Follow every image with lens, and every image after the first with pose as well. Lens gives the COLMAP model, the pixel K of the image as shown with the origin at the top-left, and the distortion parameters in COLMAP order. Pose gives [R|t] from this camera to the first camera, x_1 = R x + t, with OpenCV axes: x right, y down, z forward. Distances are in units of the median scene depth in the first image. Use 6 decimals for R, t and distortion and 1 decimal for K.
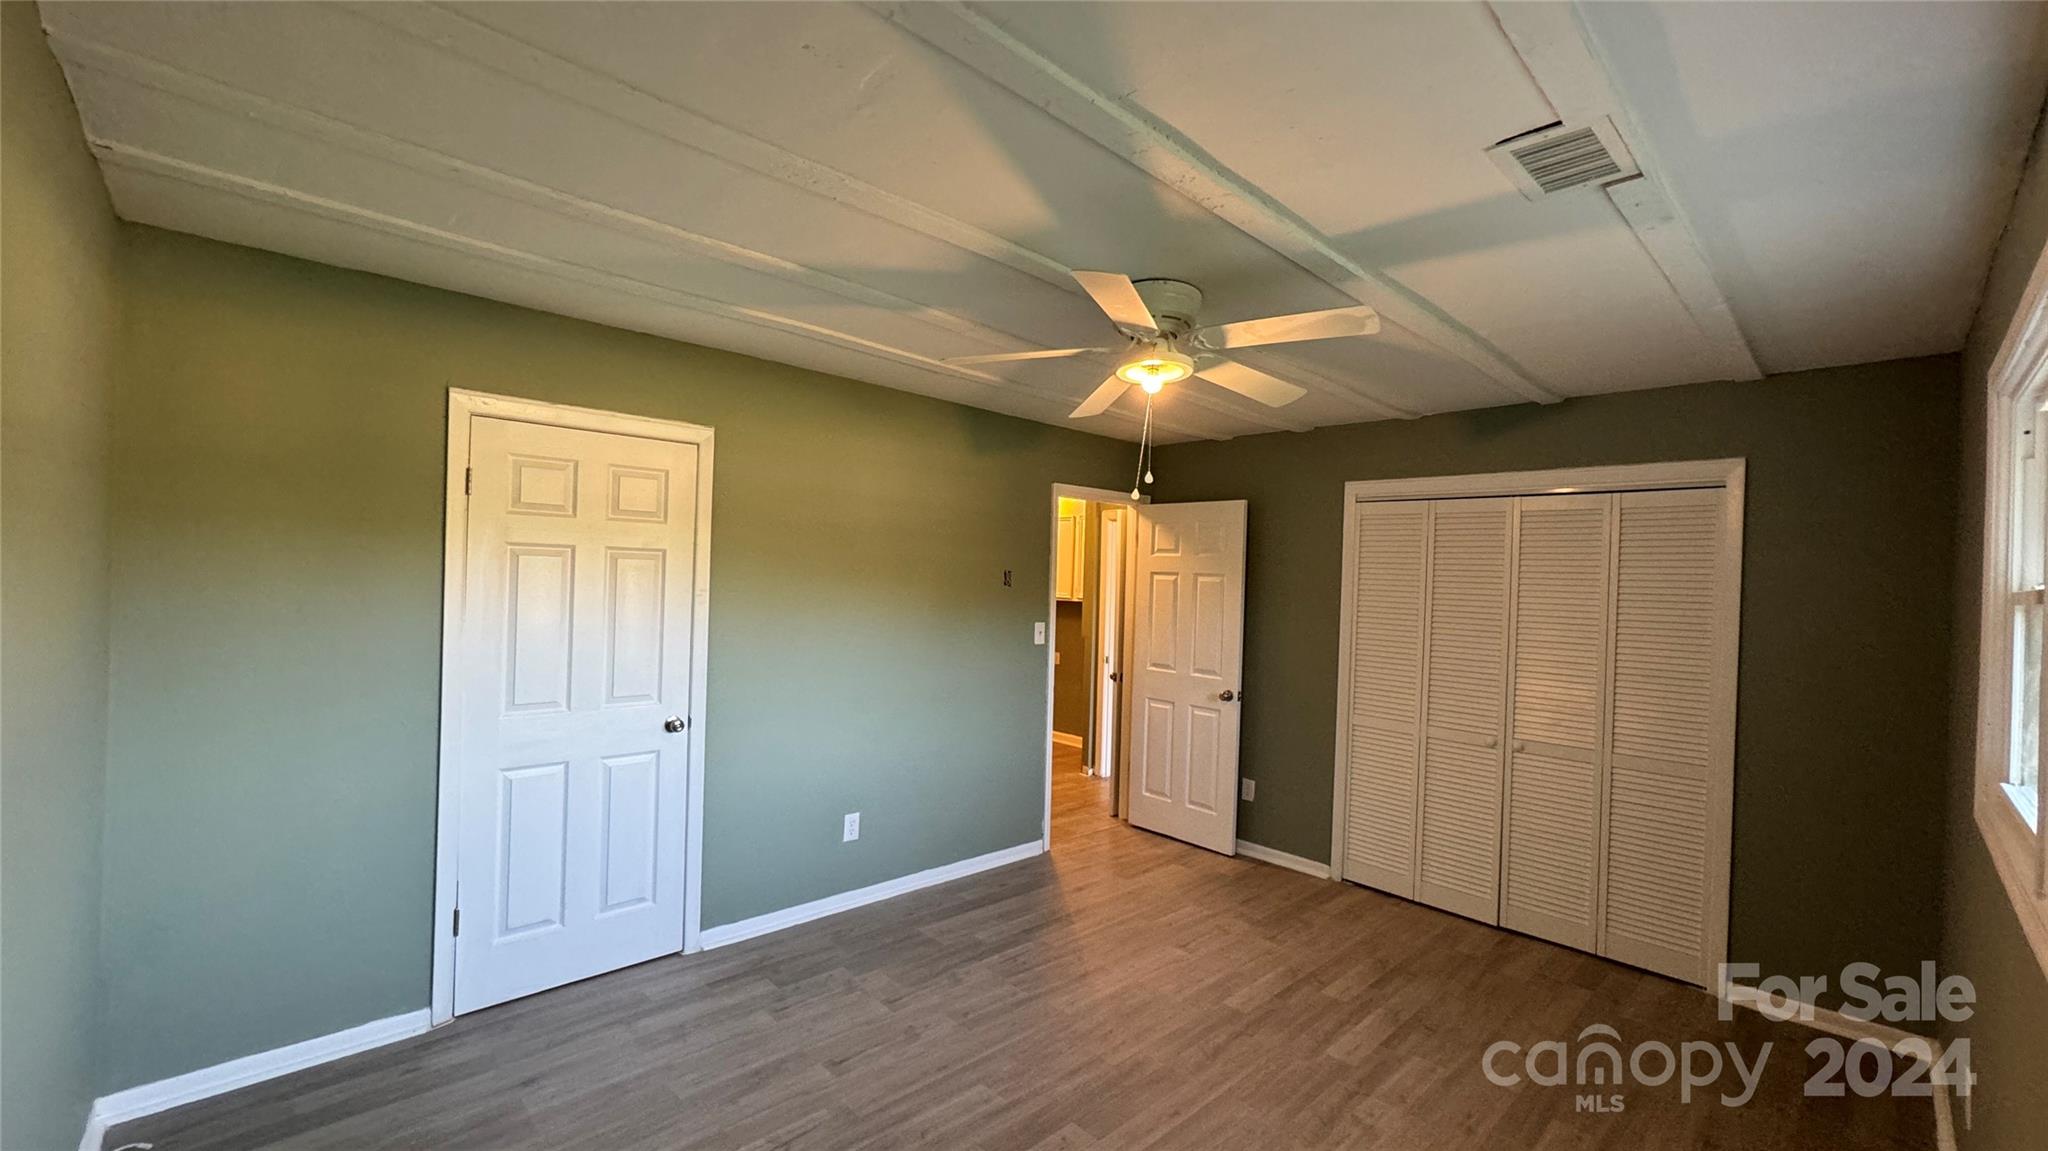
lens RADIAL K [[822.5, 0, 1023.6], [0, 822.5, 587.3], [0, 0, 1]] dist [-0.003632, 0.001106]
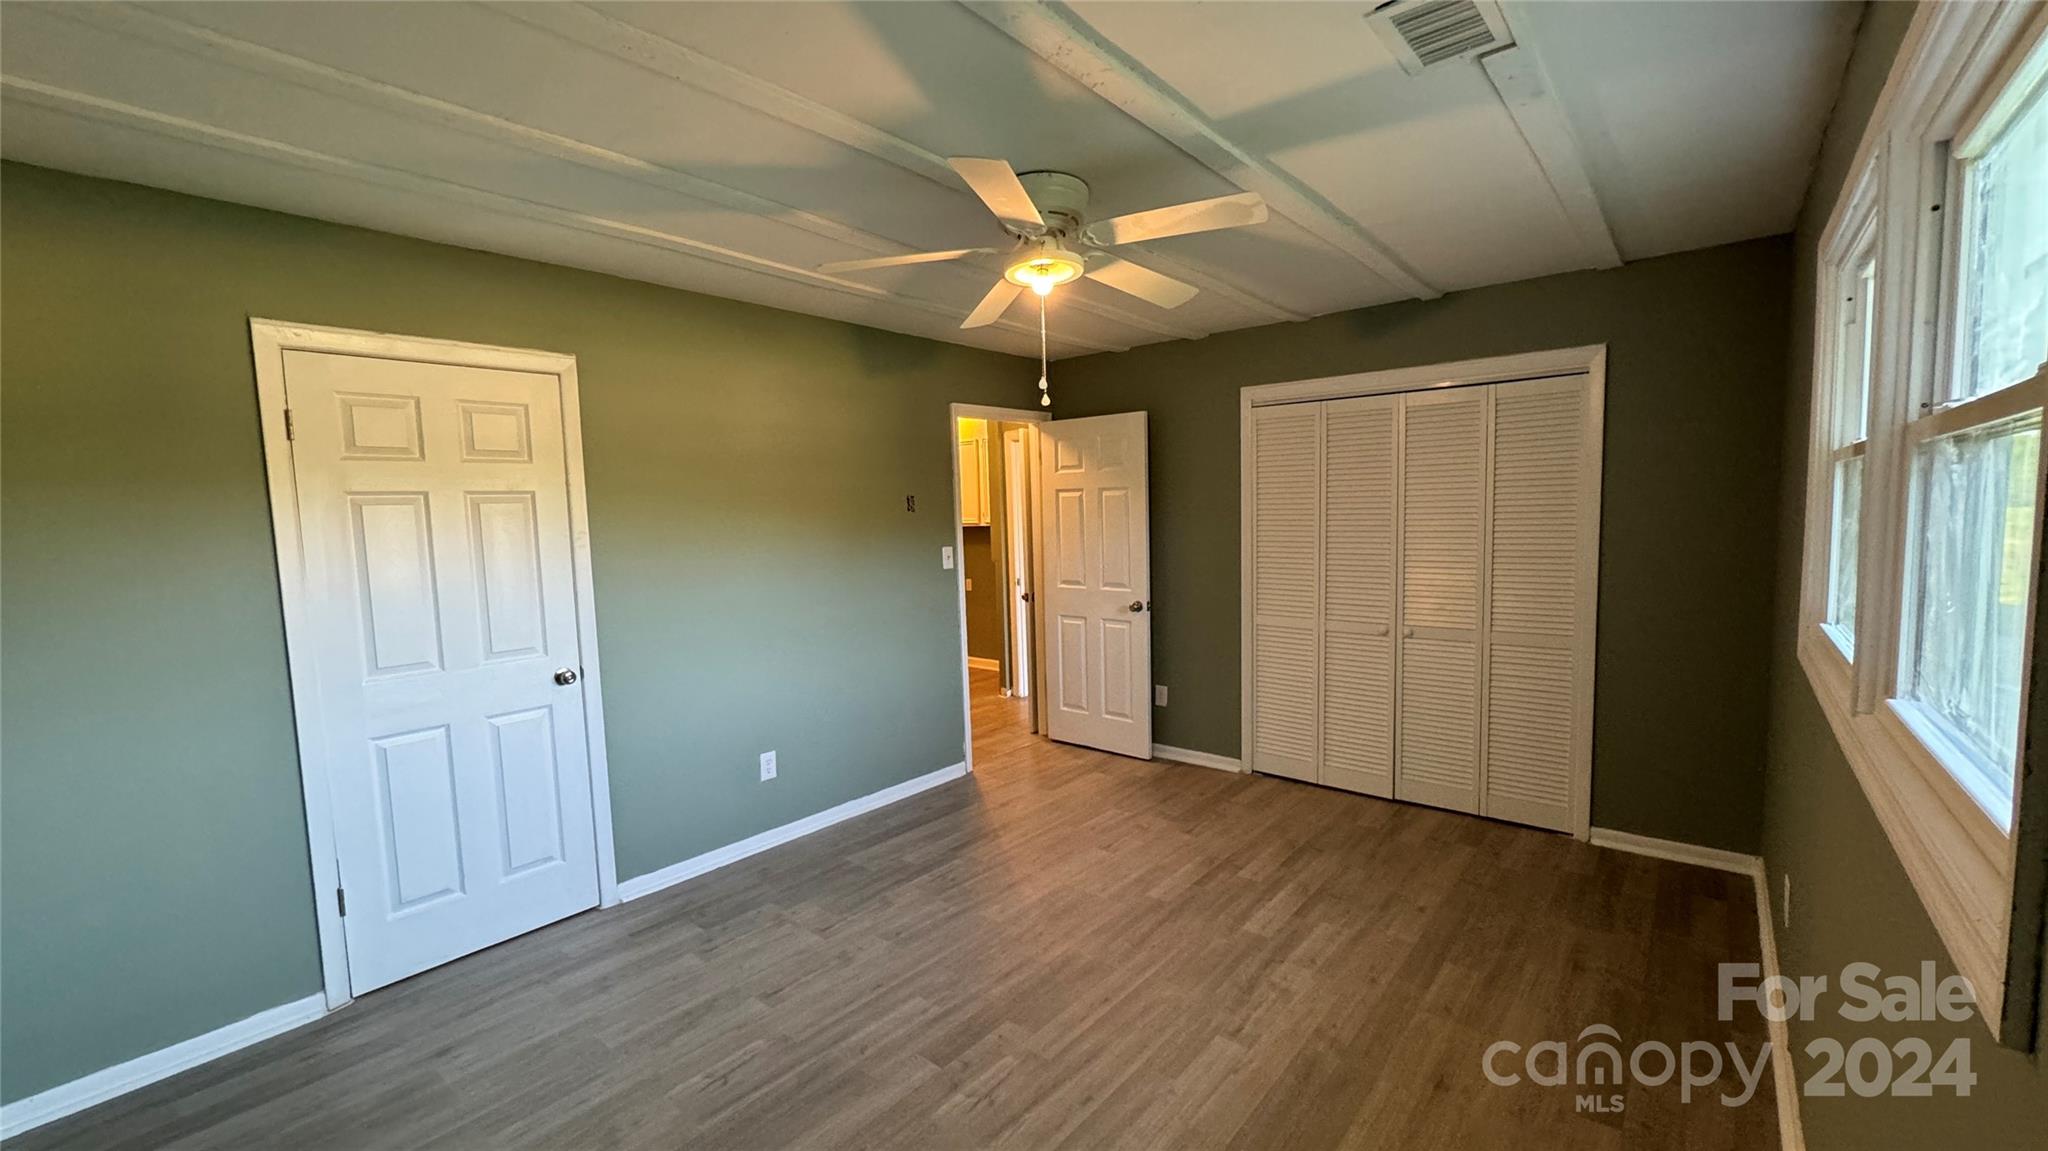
lens RADIAL K [[822.5, 0, 1024.3], [0, 822.5, 589.1], [0, 0, 1]] dist [-0.003632, 0.001106]
pose [[0.991905, -0.071842, 0.104707, 0.008037], [0.062348, 0.993871, 0.091291, 0.015582], [-0.110624, -0.084024, 0.990304, 0.016444]]
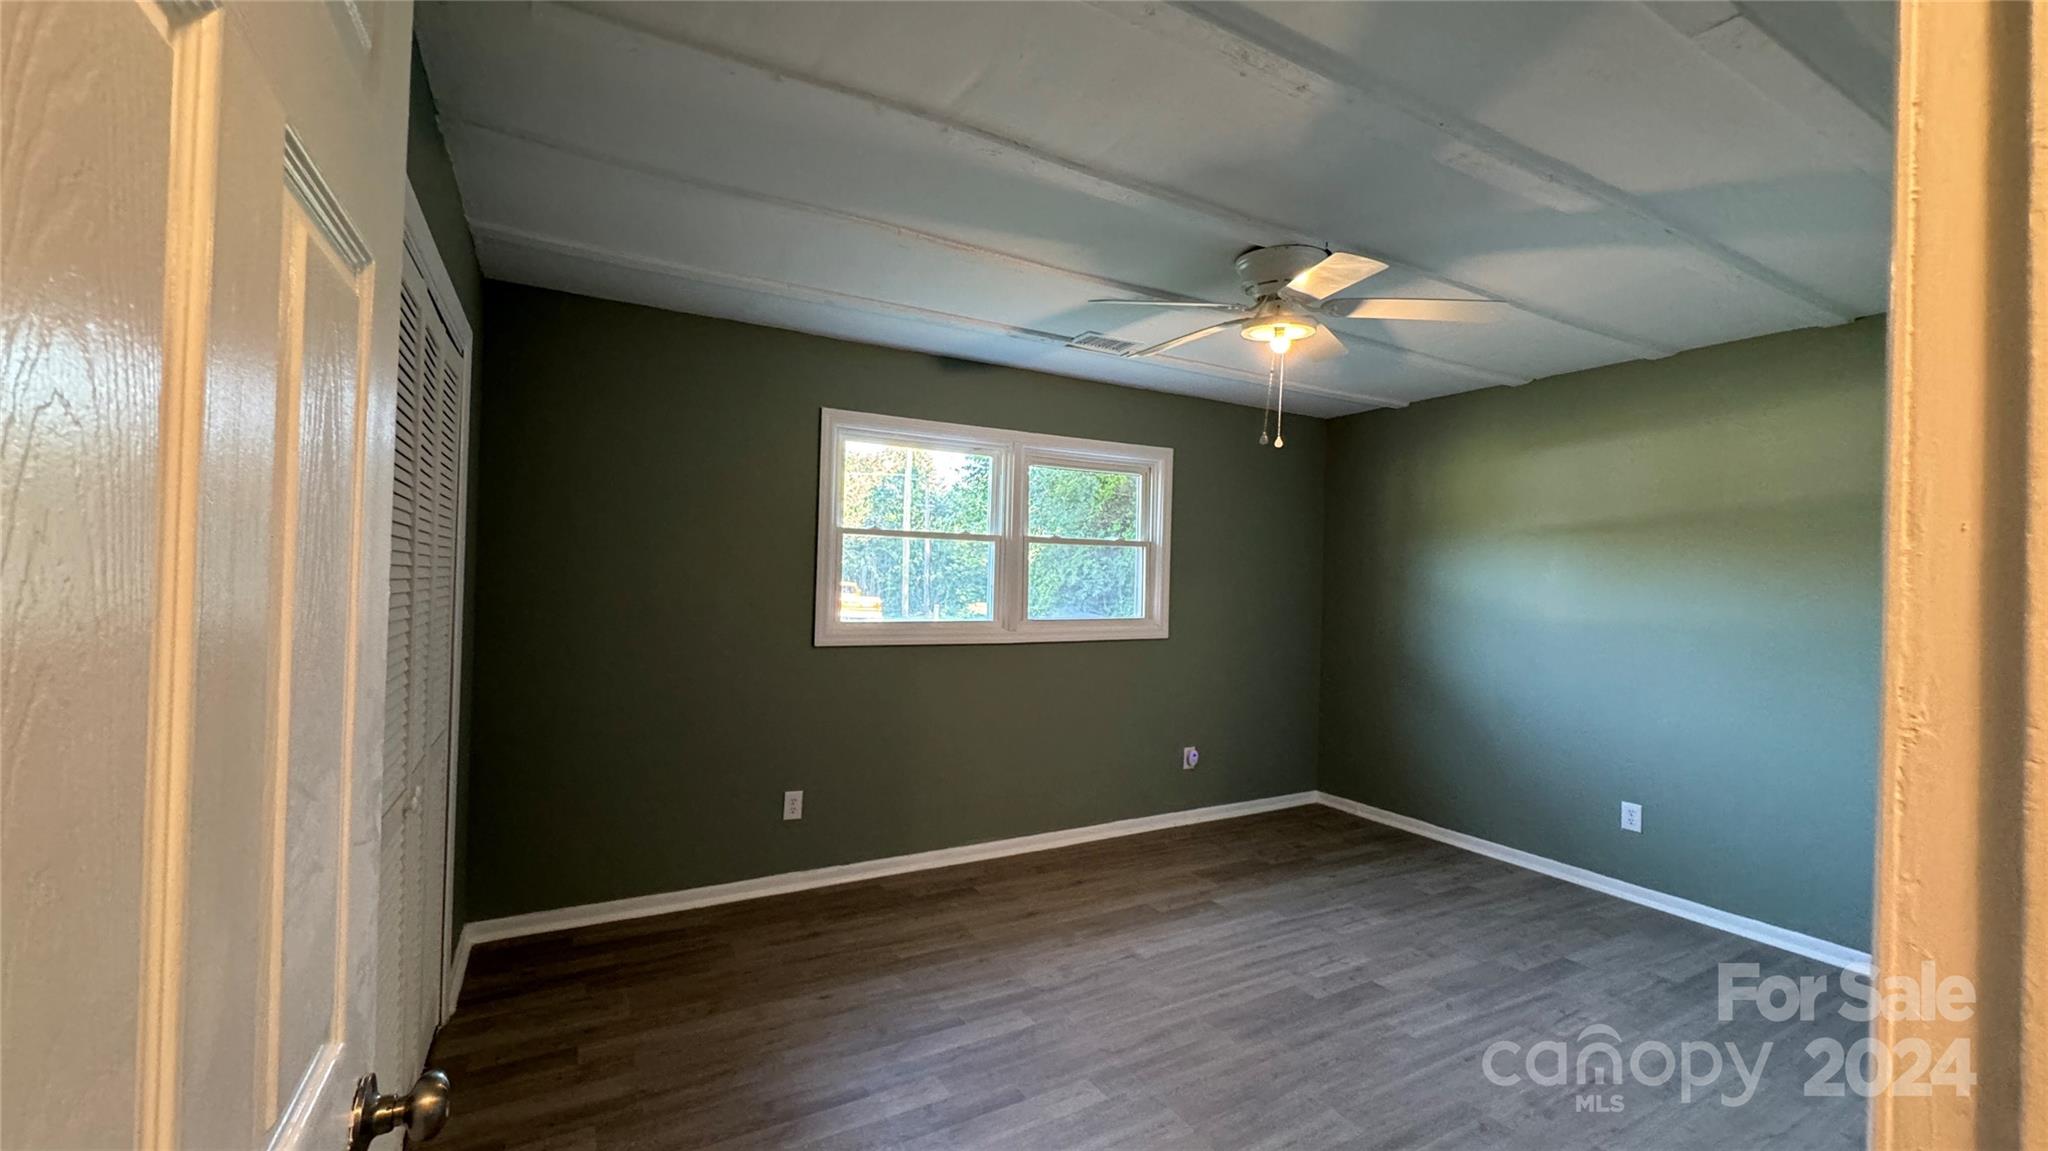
lens RADIAL K [[822.5, 0, 1024.8], [0, 822.5, 568.5], [0, 0, 1]] dist [-0.003632, 0.001106]
pose [[-0.969130, -0.049076, 0.241615, 0.169664], [-0.050131, 0.998741, 0.001783, 0.048981], [-0.241399, -0.010385, -0.970370, 1.803510]]
